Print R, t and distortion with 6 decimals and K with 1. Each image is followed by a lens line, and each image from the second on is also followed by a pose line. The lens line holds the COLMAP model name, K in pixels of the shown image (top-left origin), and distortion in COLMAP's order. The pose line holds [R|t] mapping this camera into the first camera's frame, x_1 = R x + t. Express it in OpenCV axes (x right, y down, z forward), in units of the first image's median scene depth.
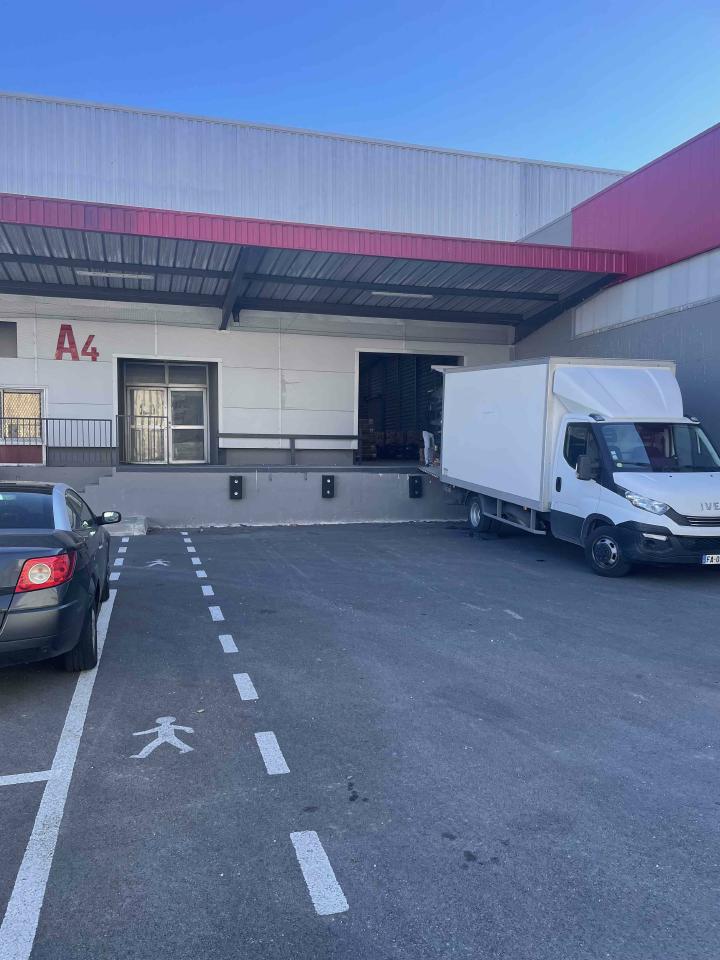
lens RADIAL K [[720.6, 0, 364.6], [0, 720.6, 483.3], [0, 0, 1]] dist [0.033336, -0.006276]
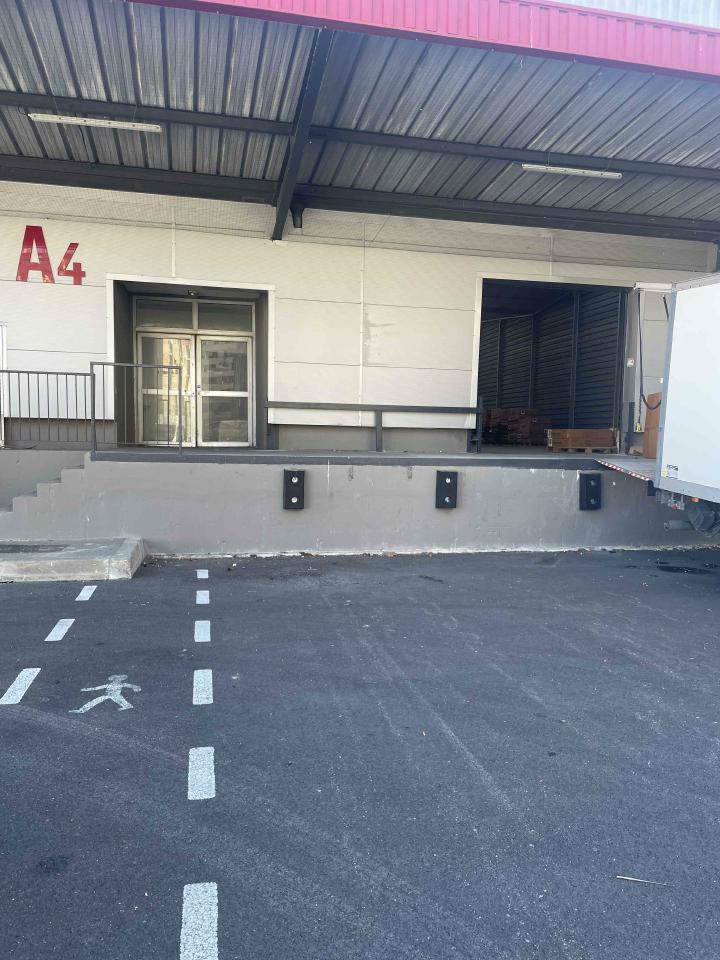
lens RADIAL K [[720.6, 0, 360.1], [0, 720.6, 482.9], [0, 0, 1]] dist [0.033336, -0.006276]
pose [[0.996849, 0.020054, -0.076751, -0.073065], [-0.018110, 0.999499, 0.025939, -0.014734], [0.077233, -0.024467, 0.996713, 0.383497]]
